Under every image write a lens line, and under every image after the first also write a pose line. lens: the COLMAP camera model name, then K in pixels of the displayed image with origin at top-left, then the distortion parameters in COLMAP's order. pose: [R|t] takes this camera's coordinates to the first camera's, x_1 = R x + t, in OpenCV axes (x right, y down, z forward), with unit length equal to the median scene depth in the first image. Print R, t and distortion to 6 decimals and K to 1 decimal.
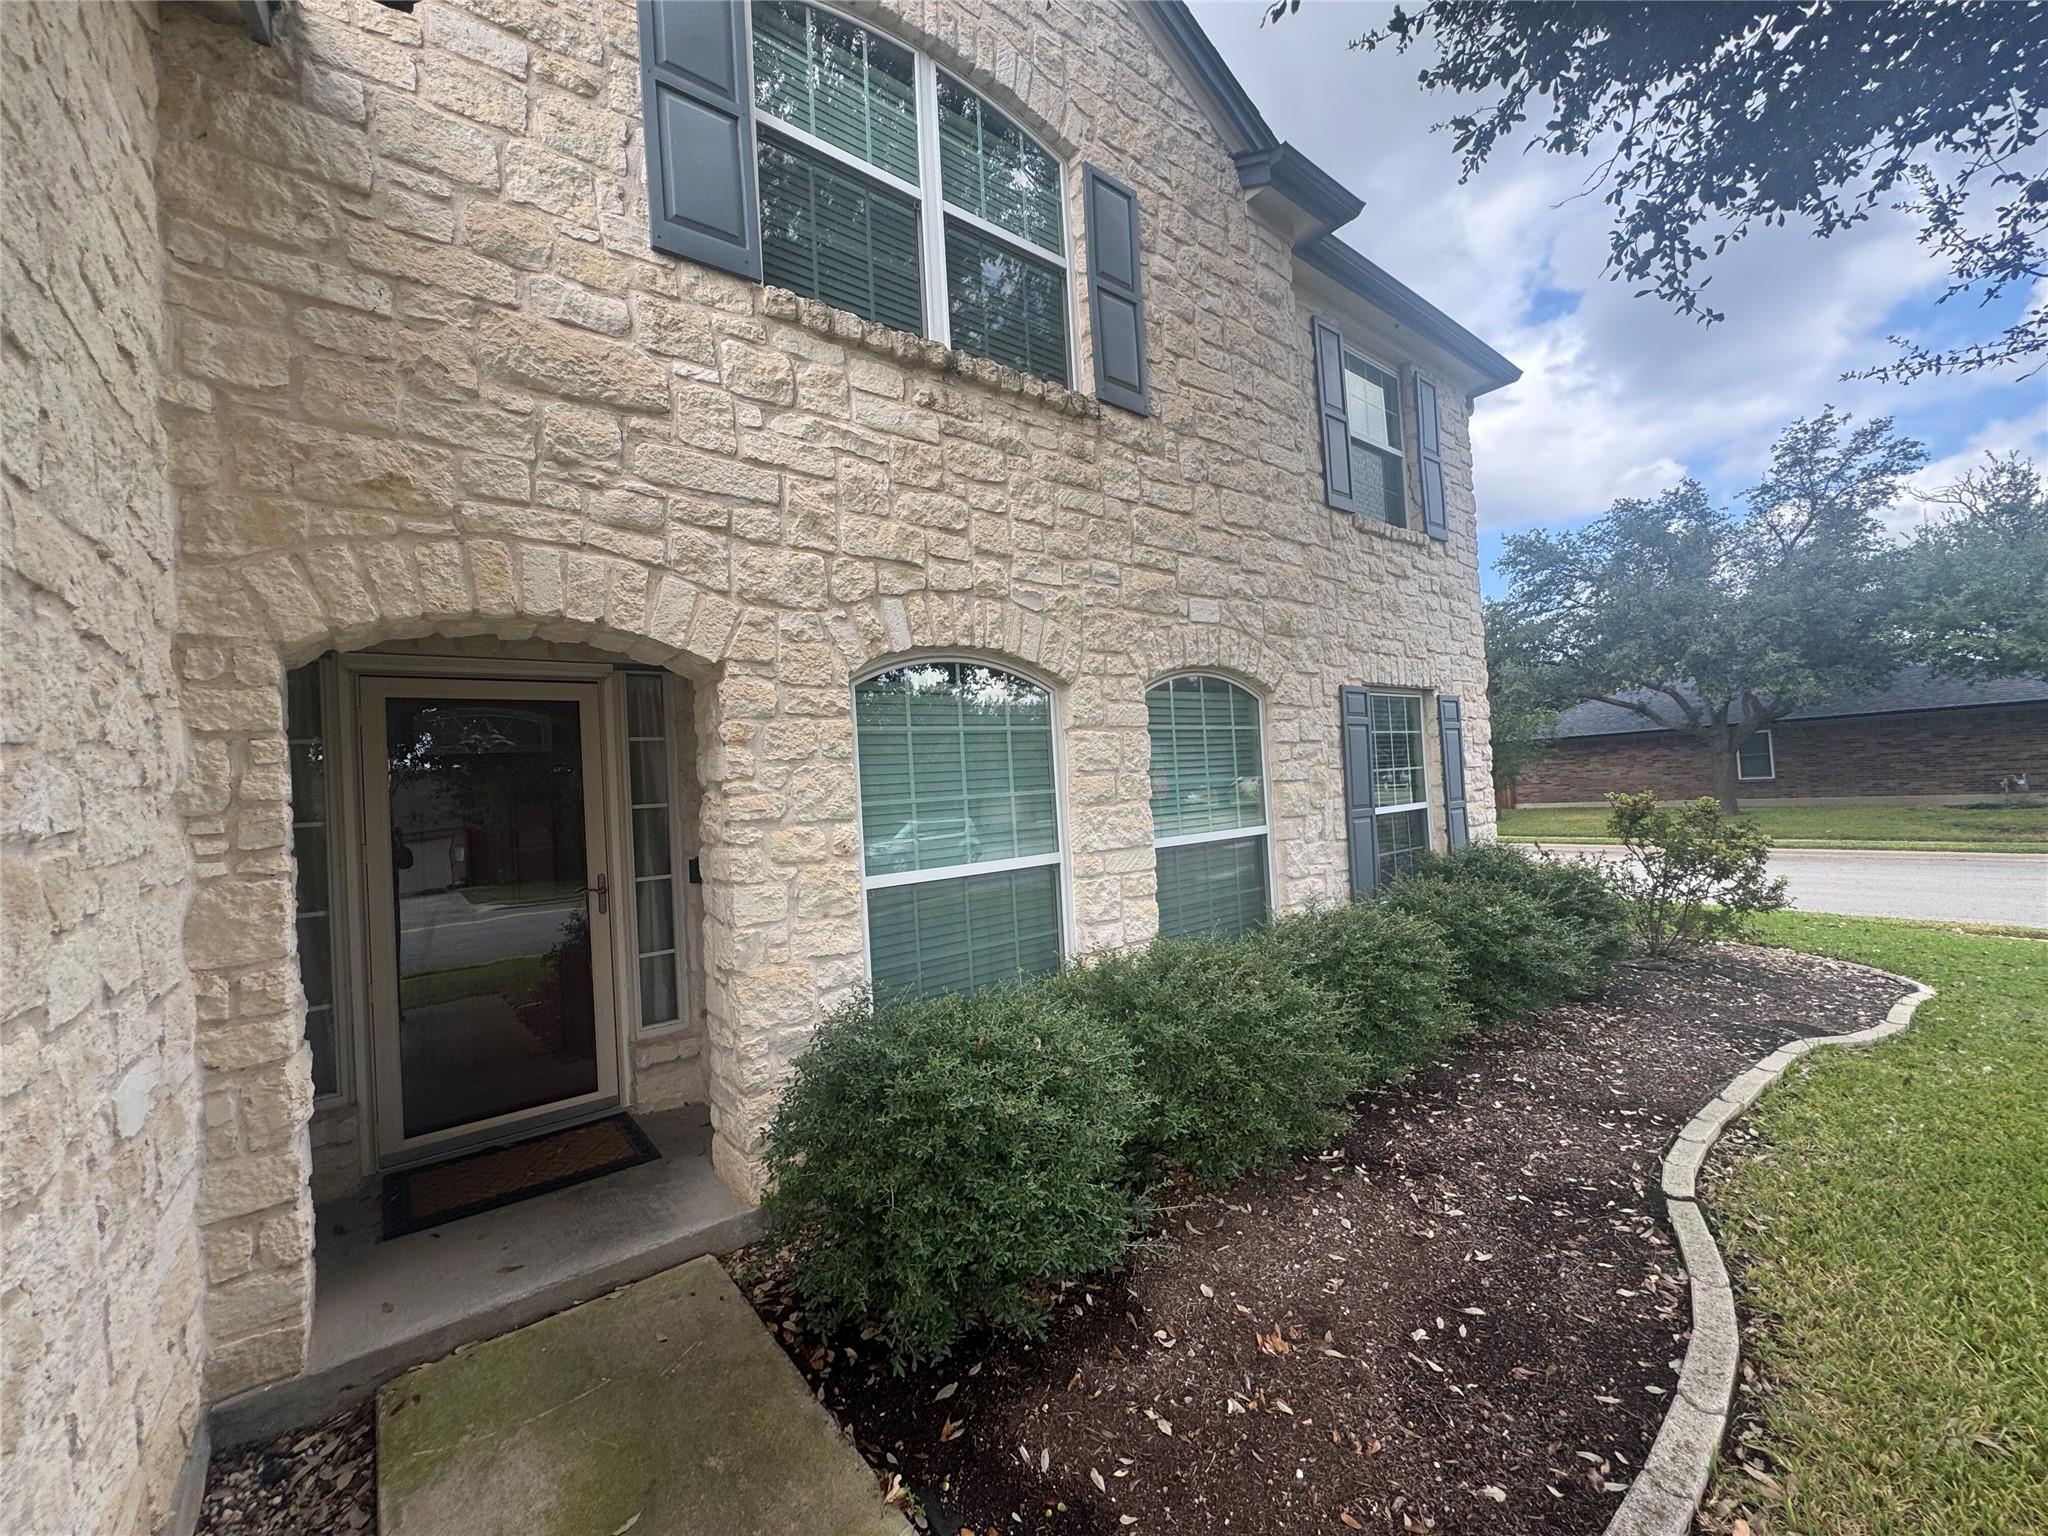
lens RADIAL K [[821.1, 0, 1024.0], [0, 821.1, 768.0], [0, 0, 1]] dist [-0.003678, 0.000758]
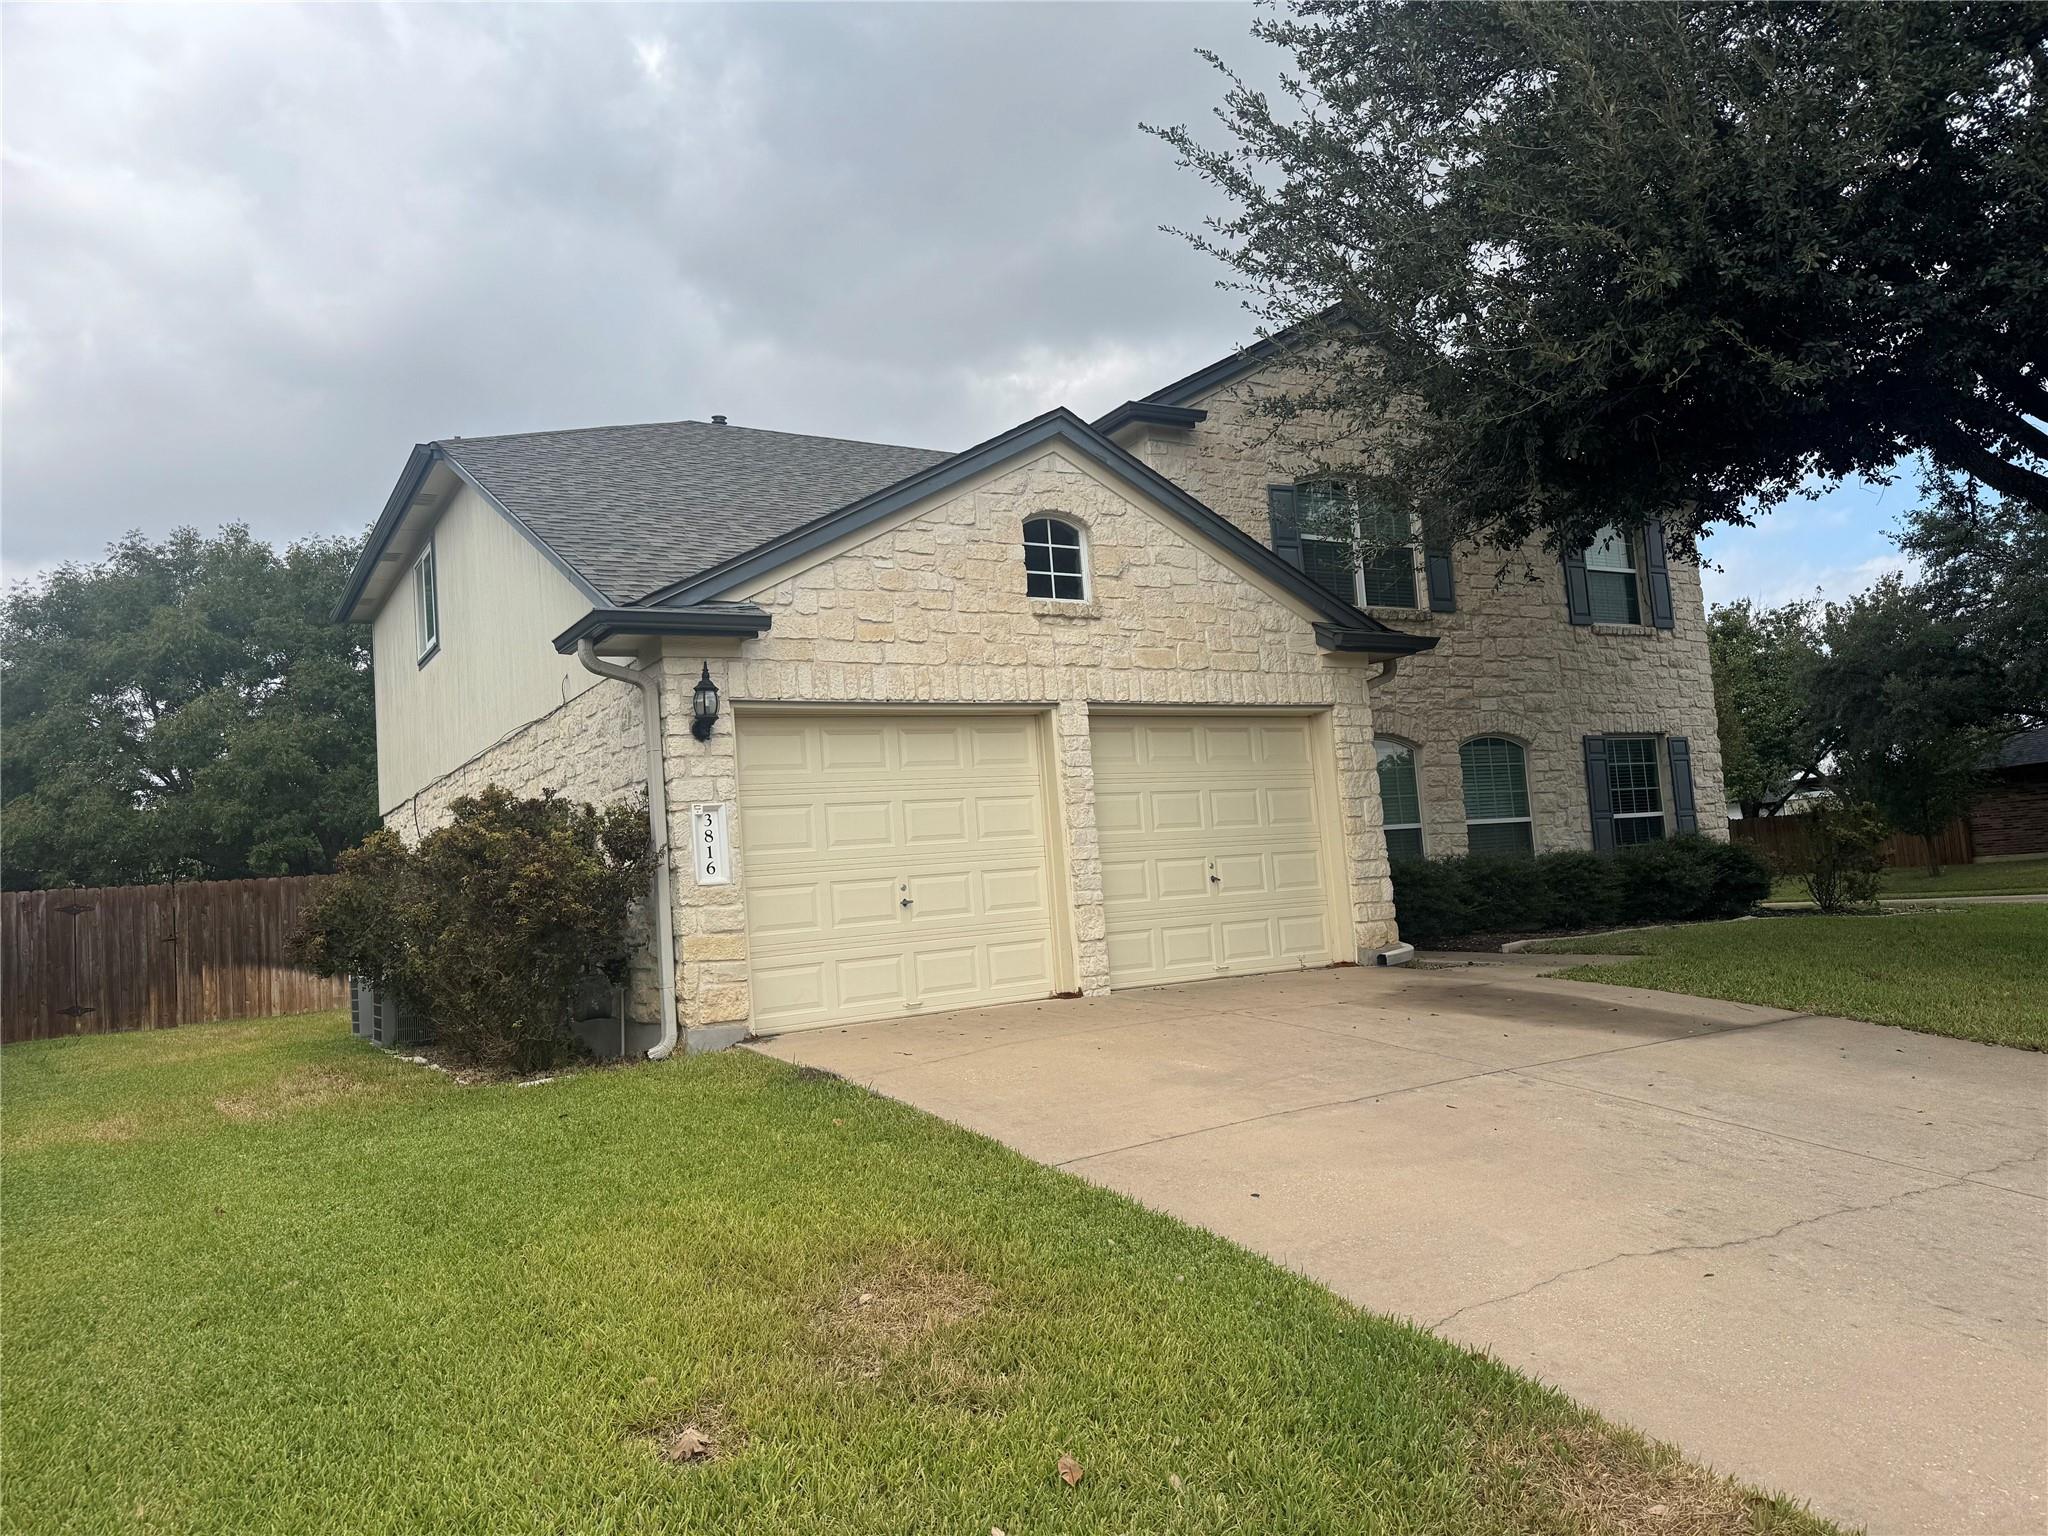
lens RADIAL K [[1433.6, 0, 1024.0], [0, 1433.6, 768.0], [0, 0, 1]] dist [0.123399, -0.377671]
pose [[0.989859, -0.026149, -0.139625, -0.355623], [0.018805, 0.998382, -0.053660, 0.109769], [0.140802, 0.050490, 0.988749, -2.278857]]
